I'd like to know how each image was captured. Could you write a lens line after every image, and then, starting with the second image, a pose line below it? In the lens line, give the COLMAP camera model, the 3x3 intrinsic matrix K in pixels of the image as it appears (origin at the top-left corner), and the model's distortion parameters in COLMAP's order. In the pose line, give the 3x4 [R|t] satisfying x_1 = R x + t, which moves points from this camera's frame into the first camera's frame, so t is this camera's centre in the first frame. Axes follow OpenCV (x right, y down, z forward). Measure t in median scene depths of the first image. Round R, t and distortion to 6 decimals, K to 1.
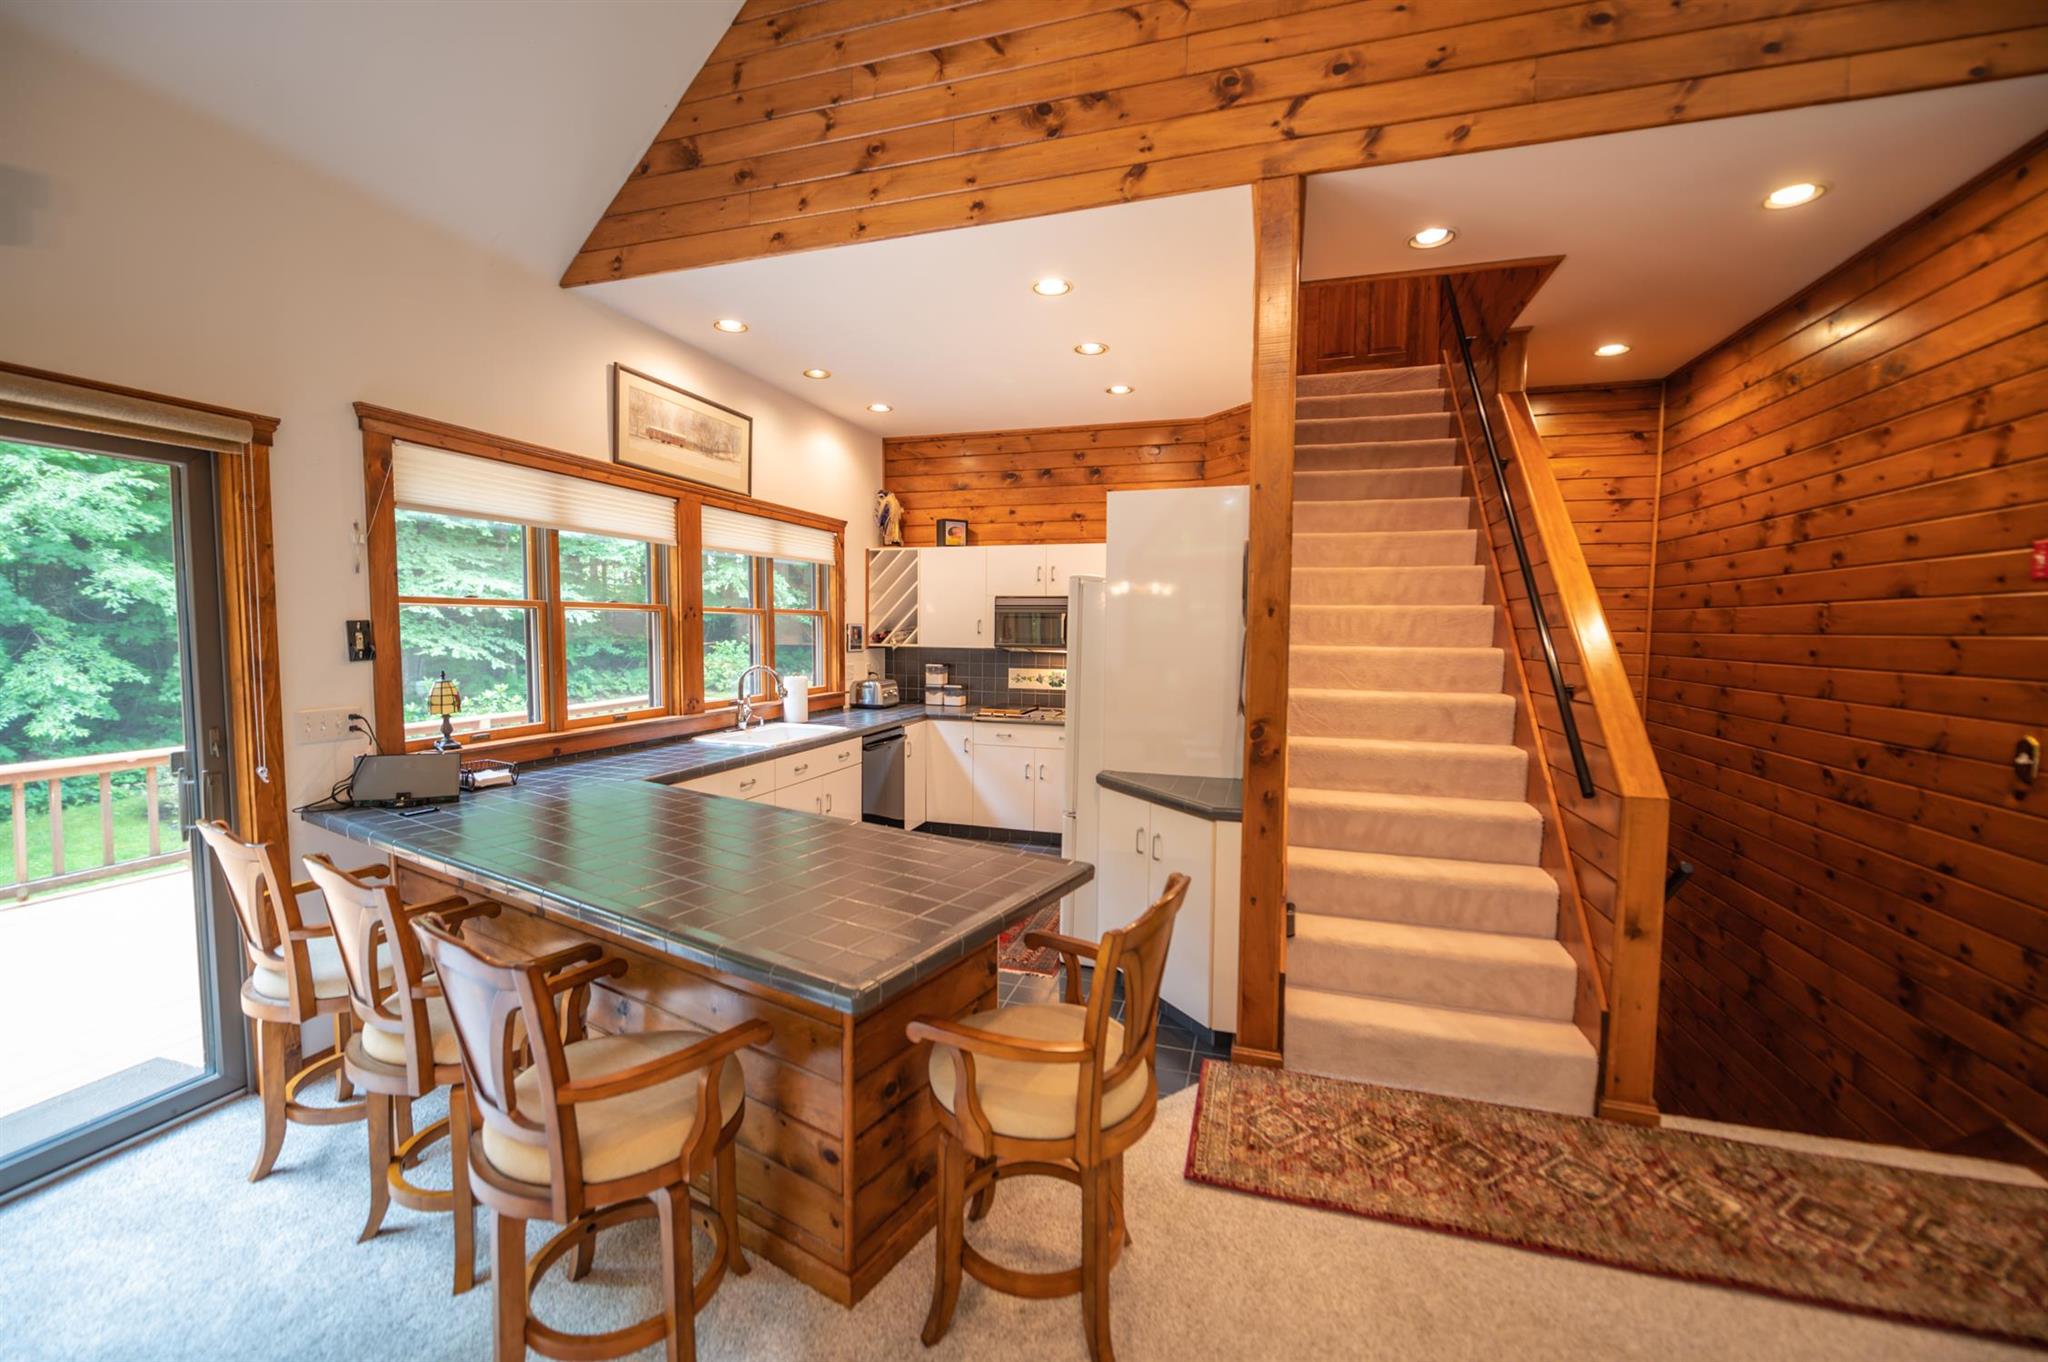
lens RADIAL K [[817.4, 0, 1005.9], [0, 817.4, 681.3], [0, 0, 1]] dist [-0.006583, -0.001013]
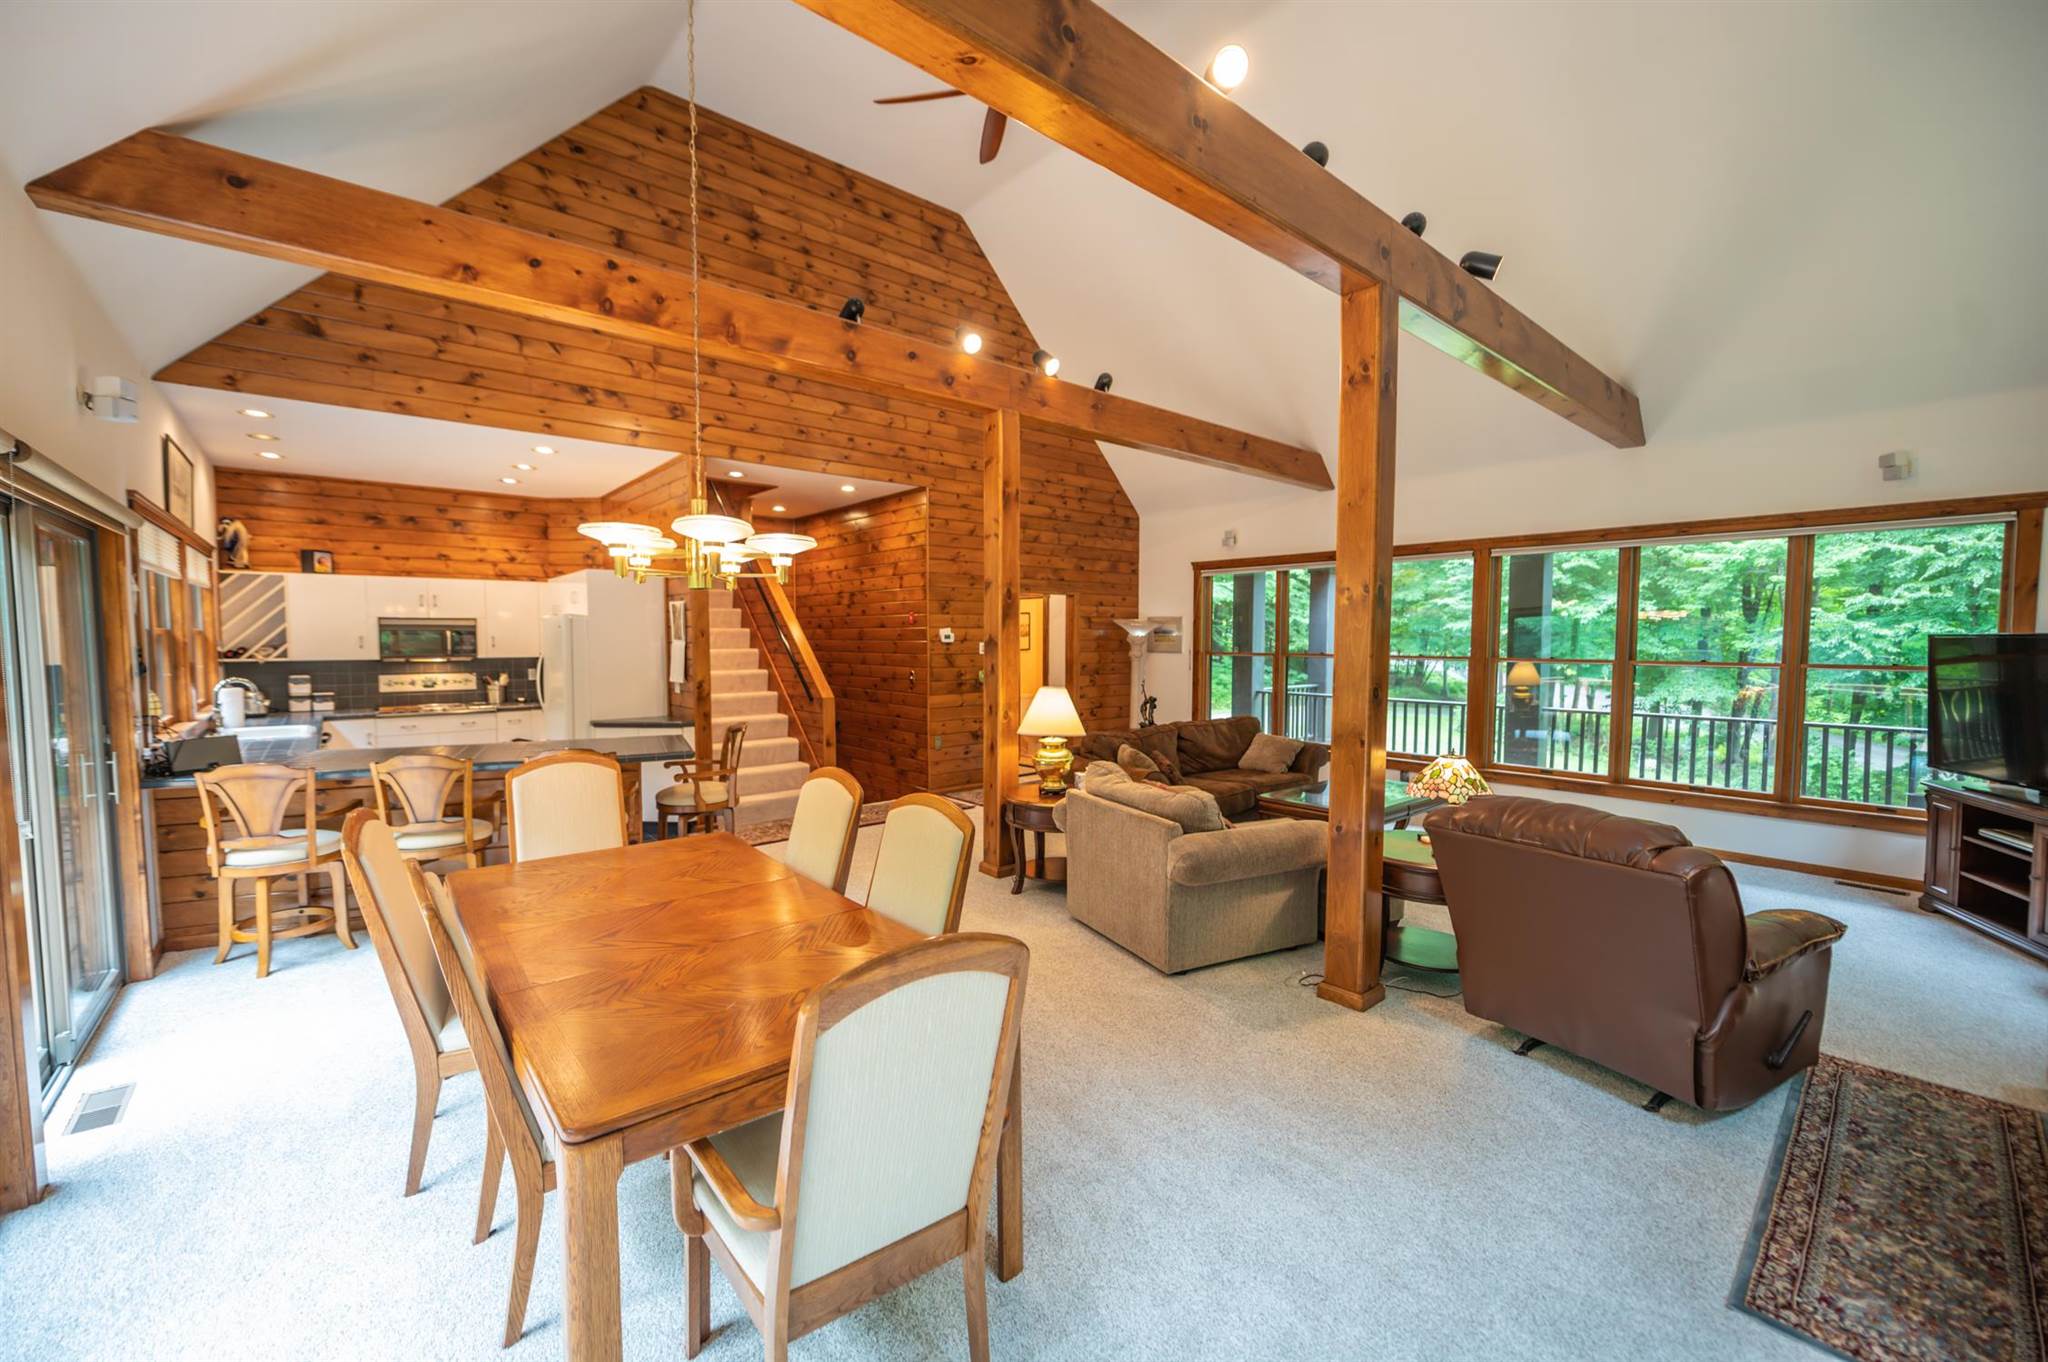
lens RADIAL K [[817.4, 0, 1018.7], [0, 817.4, 681.5], [0, 0, 1]] dist [-0.006583, -0.001013]
pose [[0.524290, -0.056702, 0.849650, -0.945476], [0.061641, 0.997690, 0.028545, 0.029862], [-0.849306, 0.037407, 0.526574, -0.792821]]
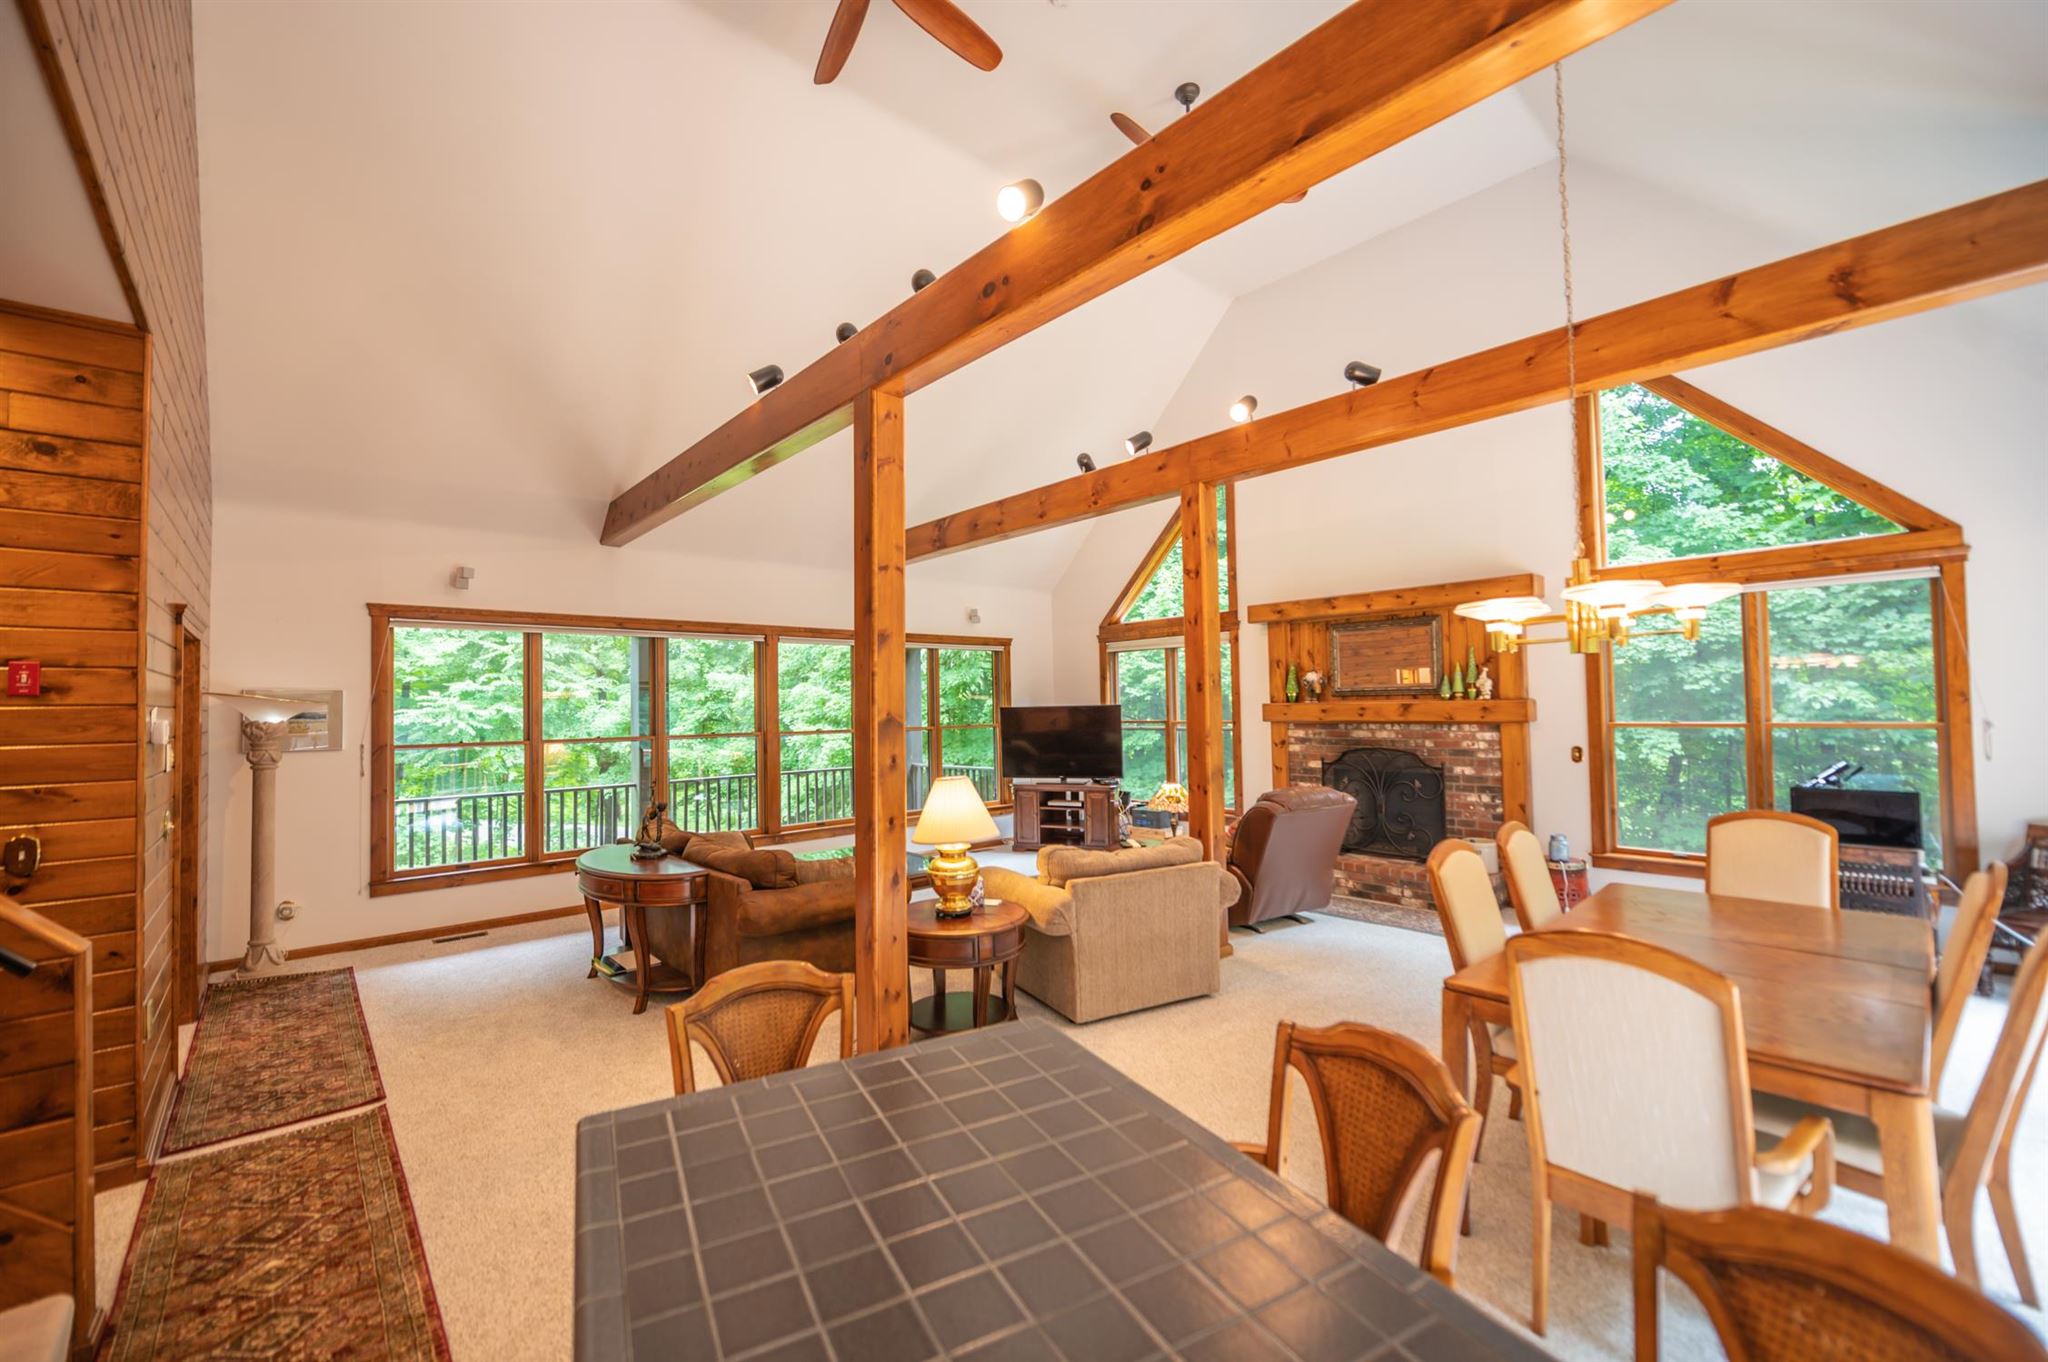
lens RADIAL K [[817.4, 0, 1034.4], [0, 817.4, 688.9], [0, 0, 1]] dist [-0.006583, -0.001013]
pose [[-0.878726, 0.016769, 0.477032, -0.348816], [0.041753, 0.998252, 0.041820, -0.078316], [-0.475497, 0.056666, -0.877891, 0.820002]]
